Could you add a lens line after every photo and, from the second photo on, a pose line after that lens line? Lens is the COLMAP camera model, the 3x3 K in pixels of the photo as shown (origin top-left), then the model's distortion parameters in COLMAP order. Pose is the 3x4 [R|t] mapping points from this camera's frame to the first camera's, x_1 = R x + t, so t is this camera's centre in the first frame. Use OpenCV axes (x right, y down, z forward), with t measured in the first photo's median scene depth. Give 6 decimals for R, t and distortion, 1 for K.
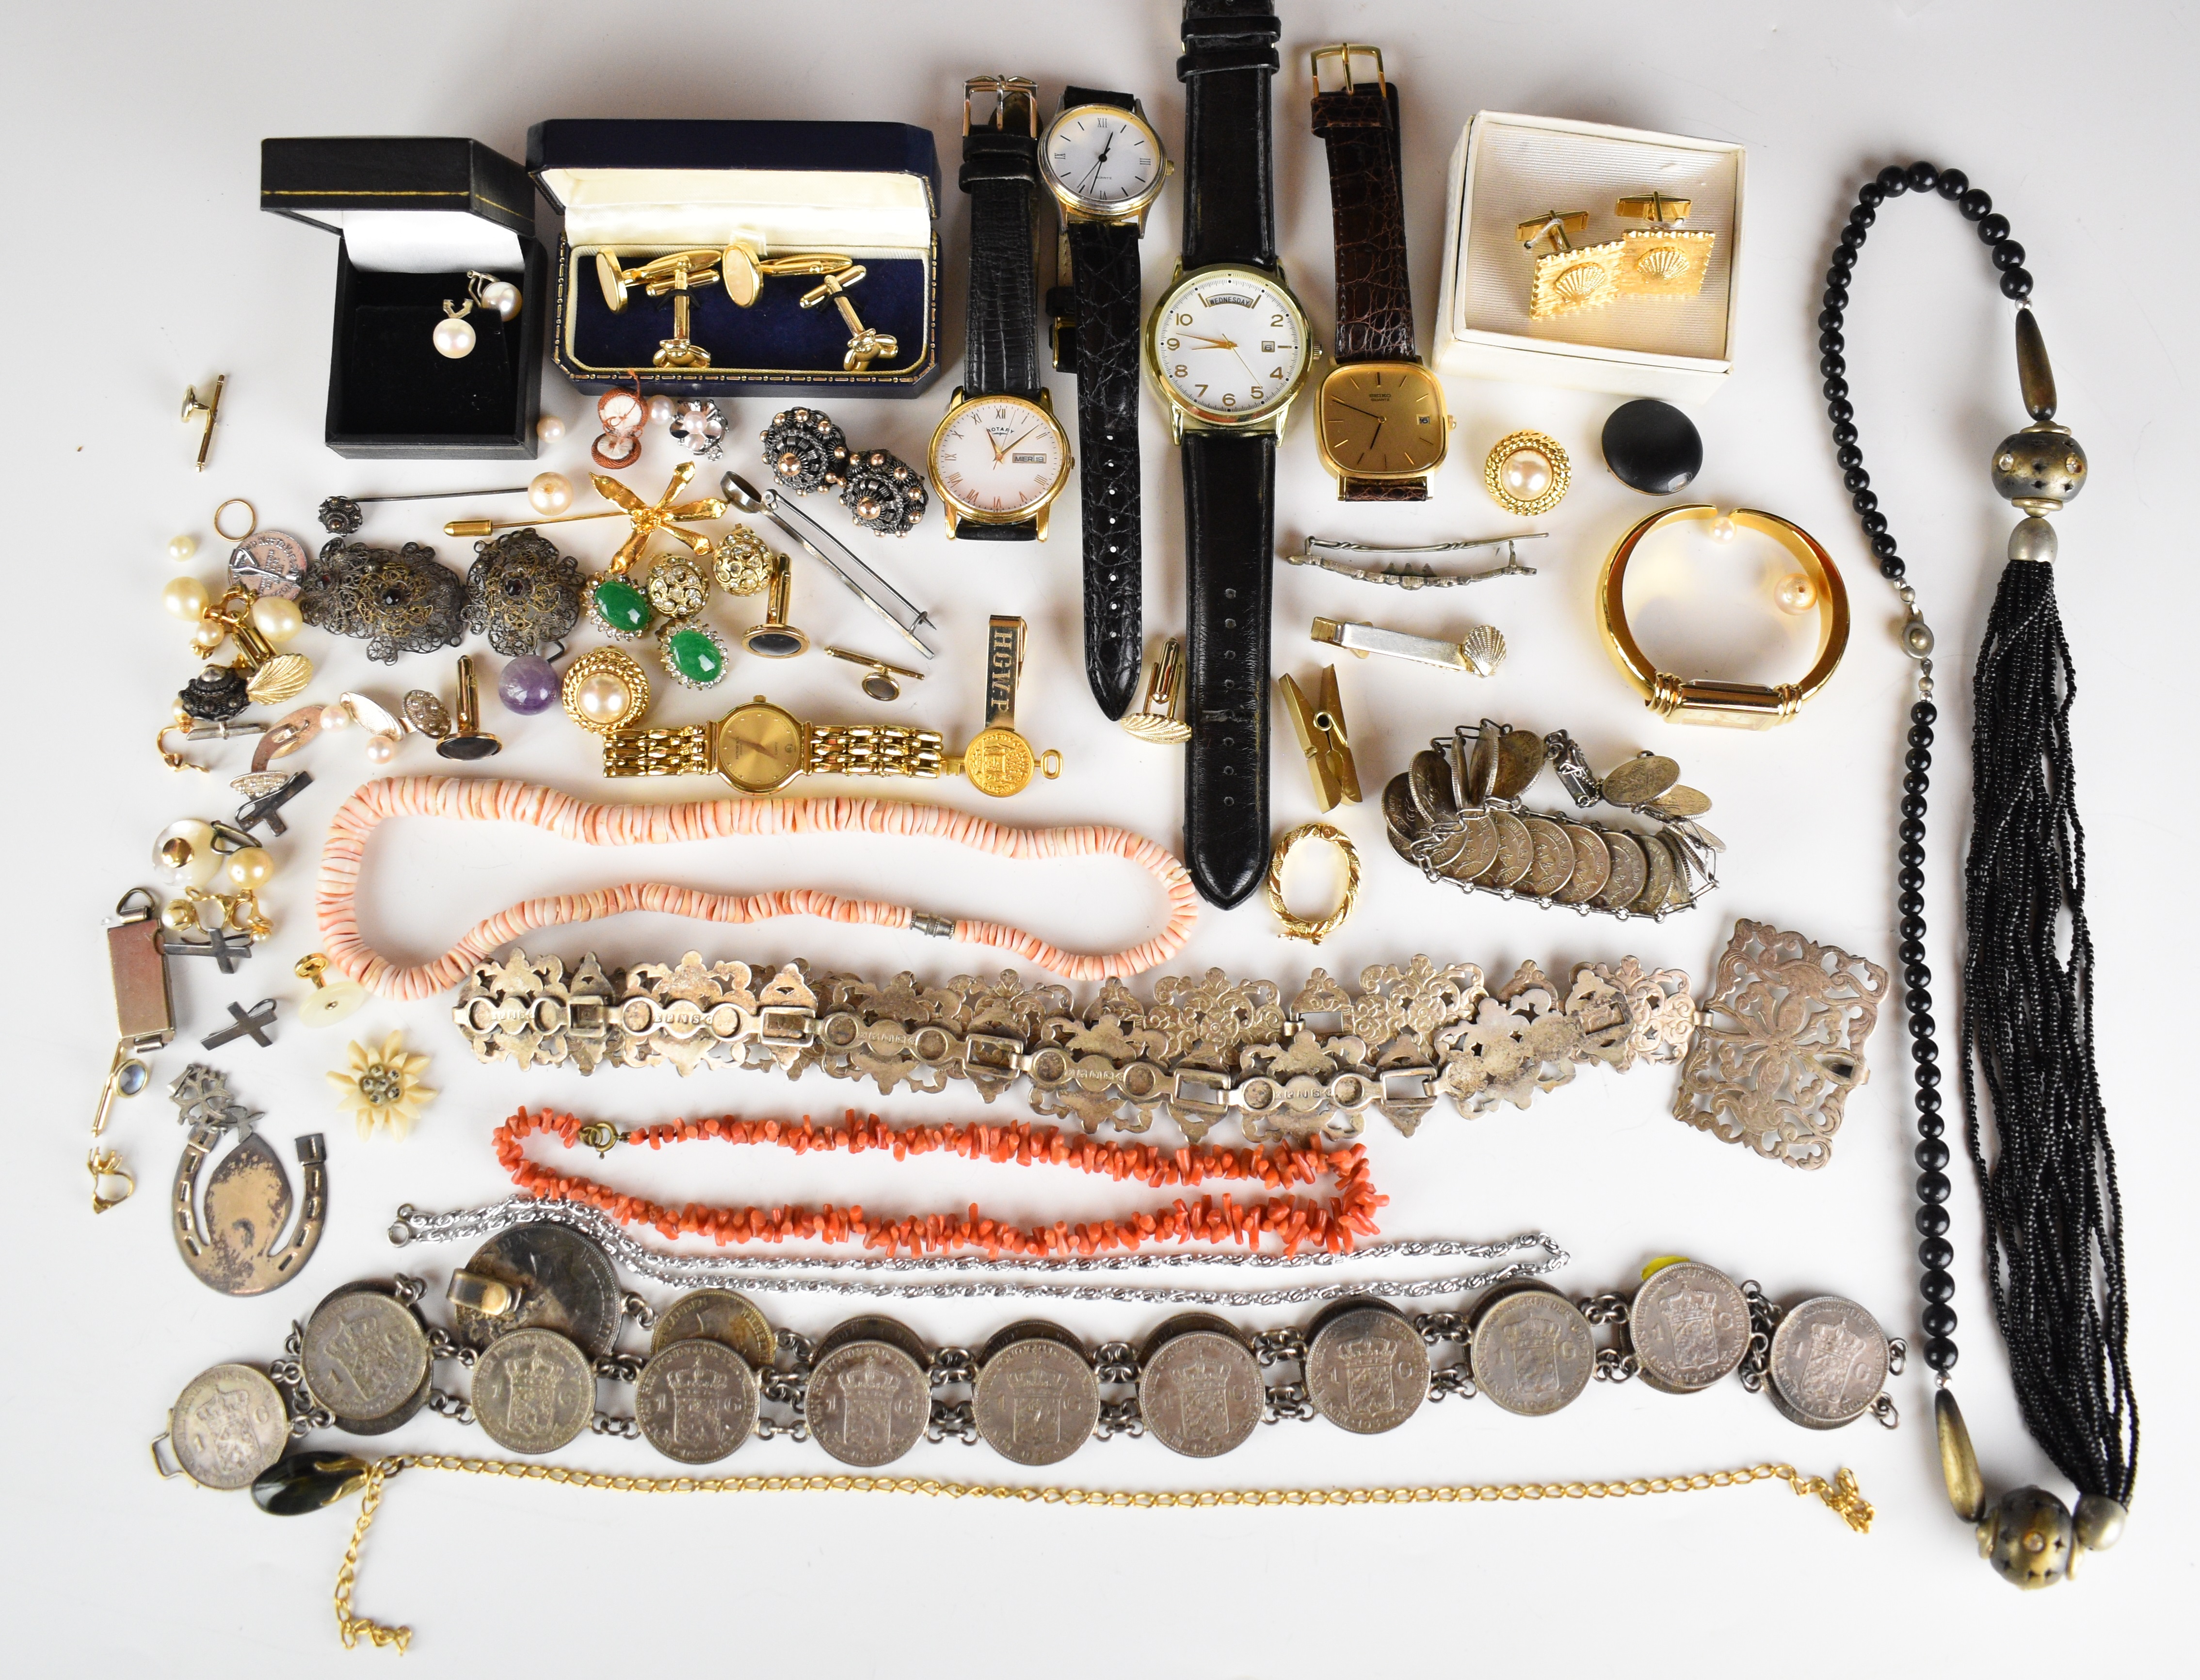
lens RADIAL K [[3987.5, 0, 1100.0], [0, 3987.5, 840.0], [0, 0, 1]] dist [-0.113846, -0.056686]
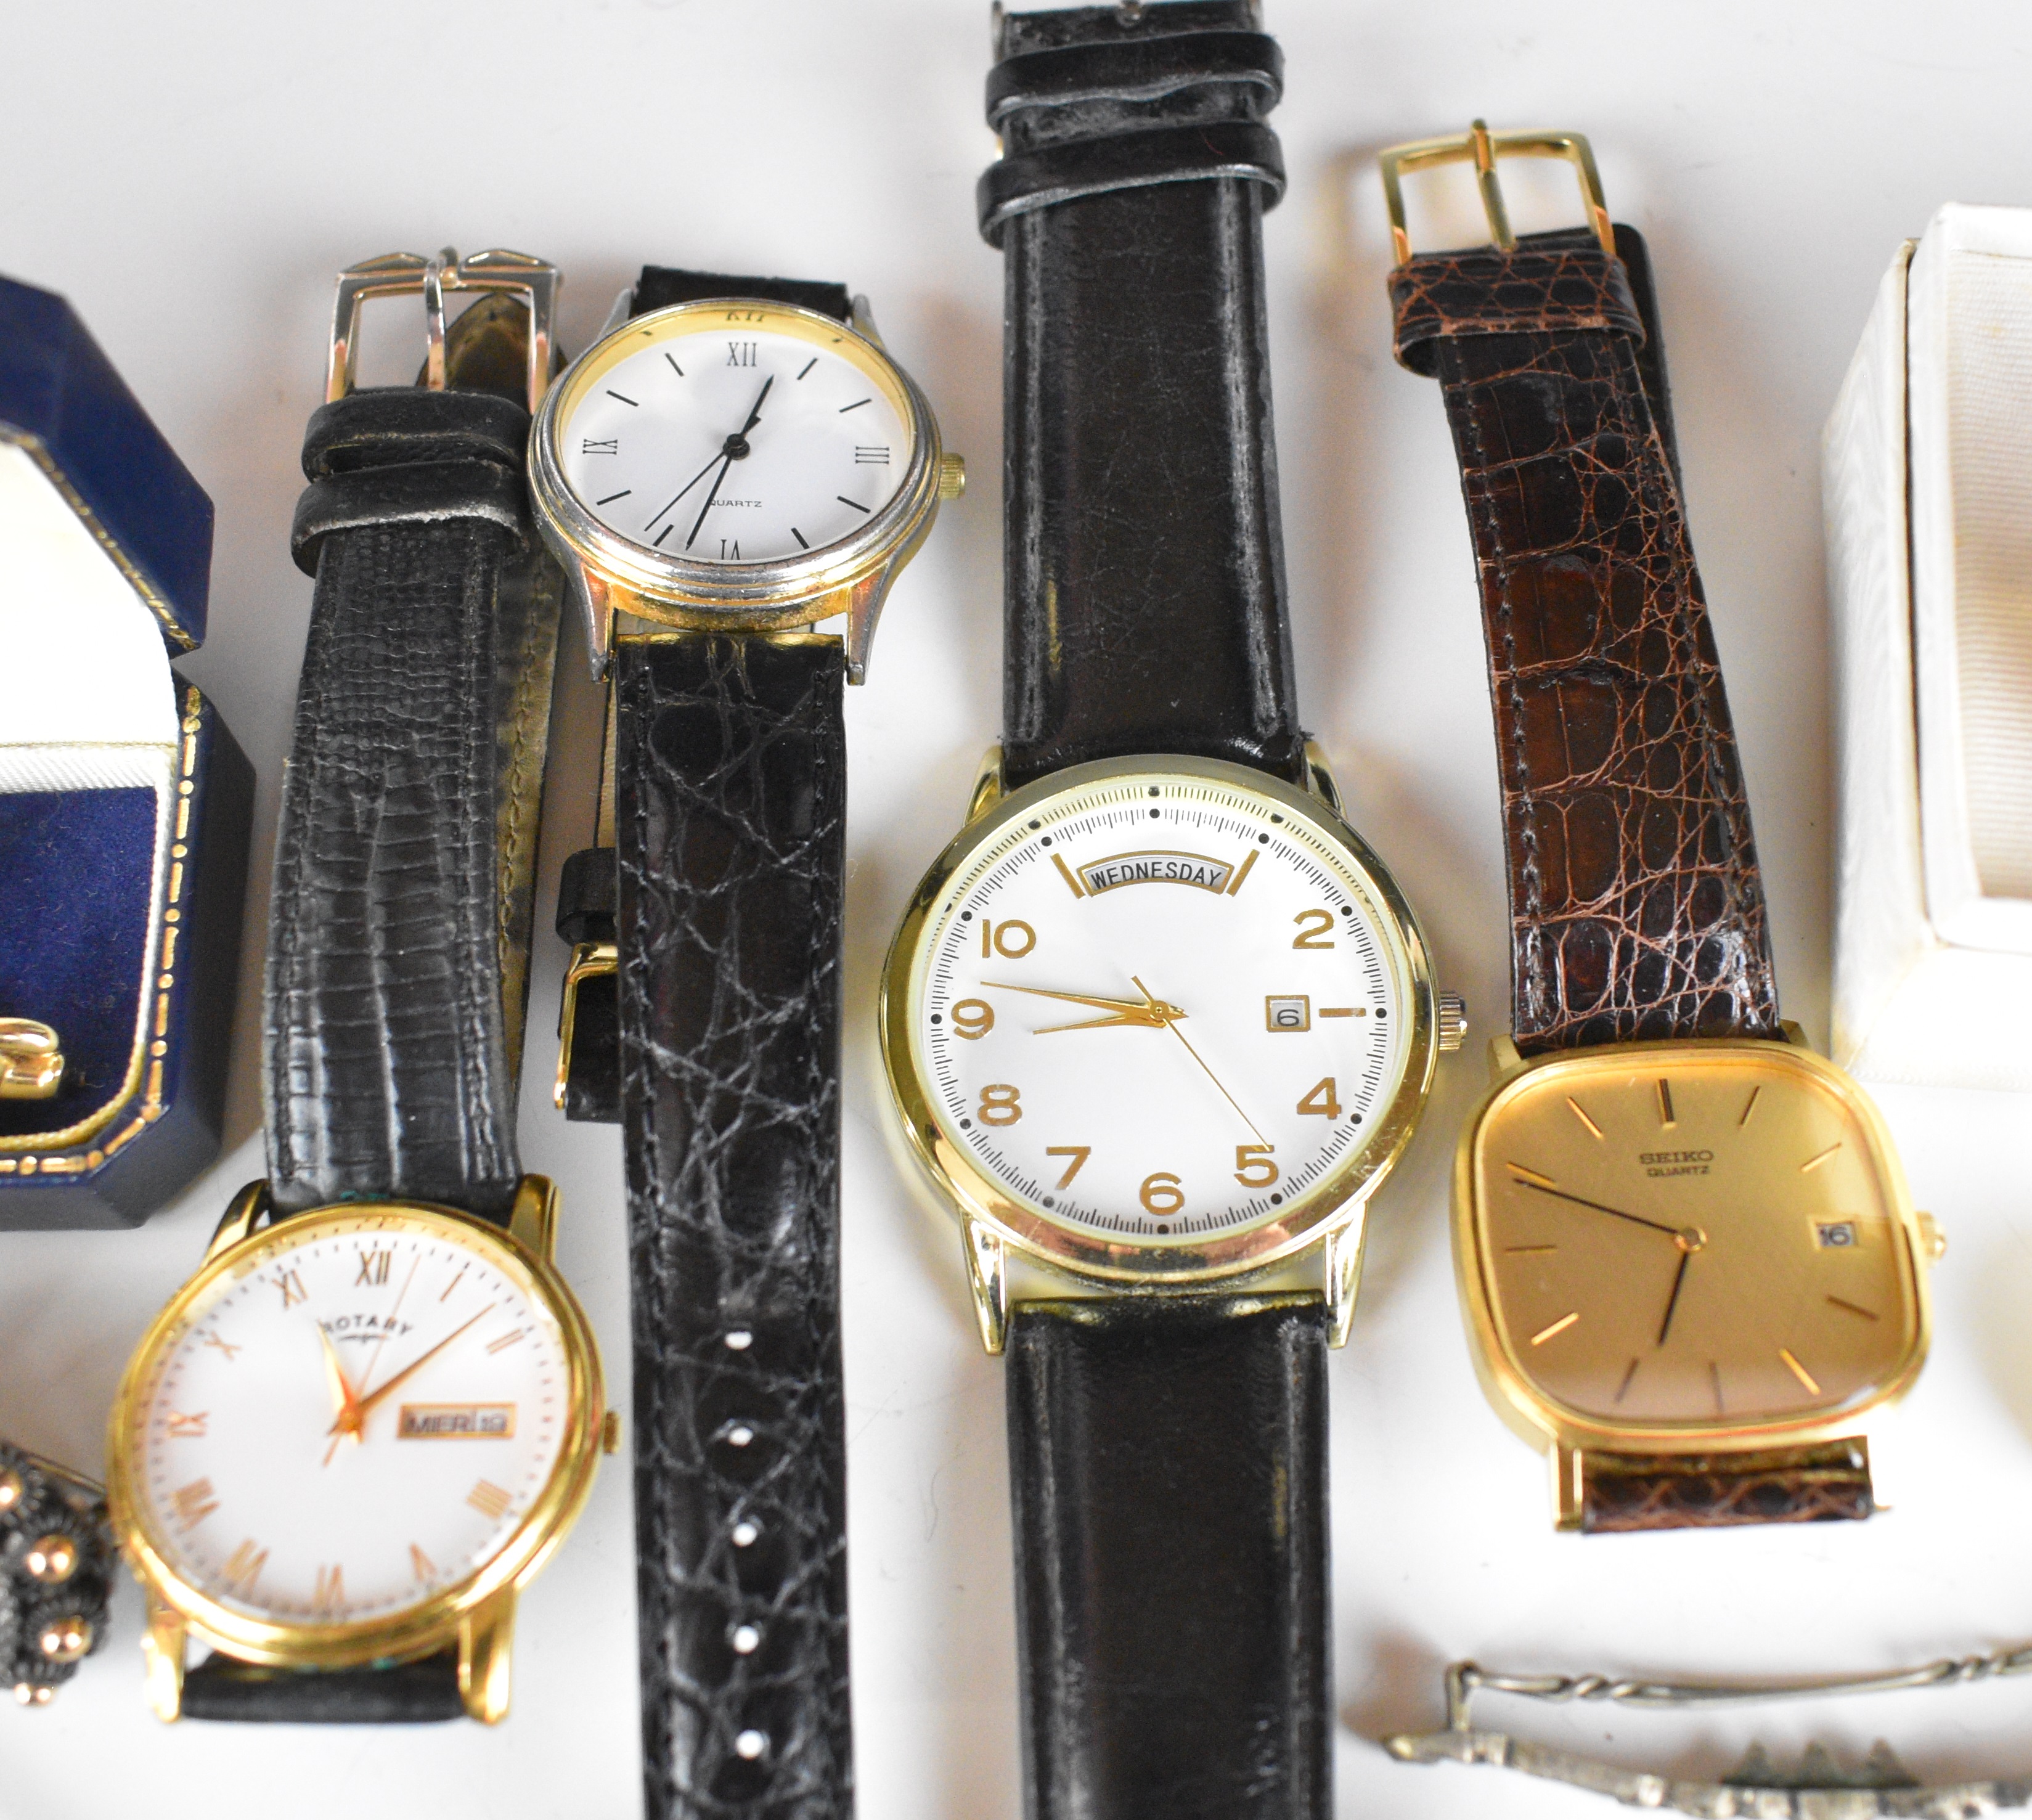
lens RADIAL K [[3157.1, 0, 1016.0], [0, 3157.1, 910.0], [0, 0, 1]] dist [-0.107186, 0.112408]
pose [[0.996118, -0.045532, -0.075331, 0.040341], [0.028166, 0.975700, -0.217294, -0.080718], [0.083395, 0.214329, 0.973195, 0.768069]]
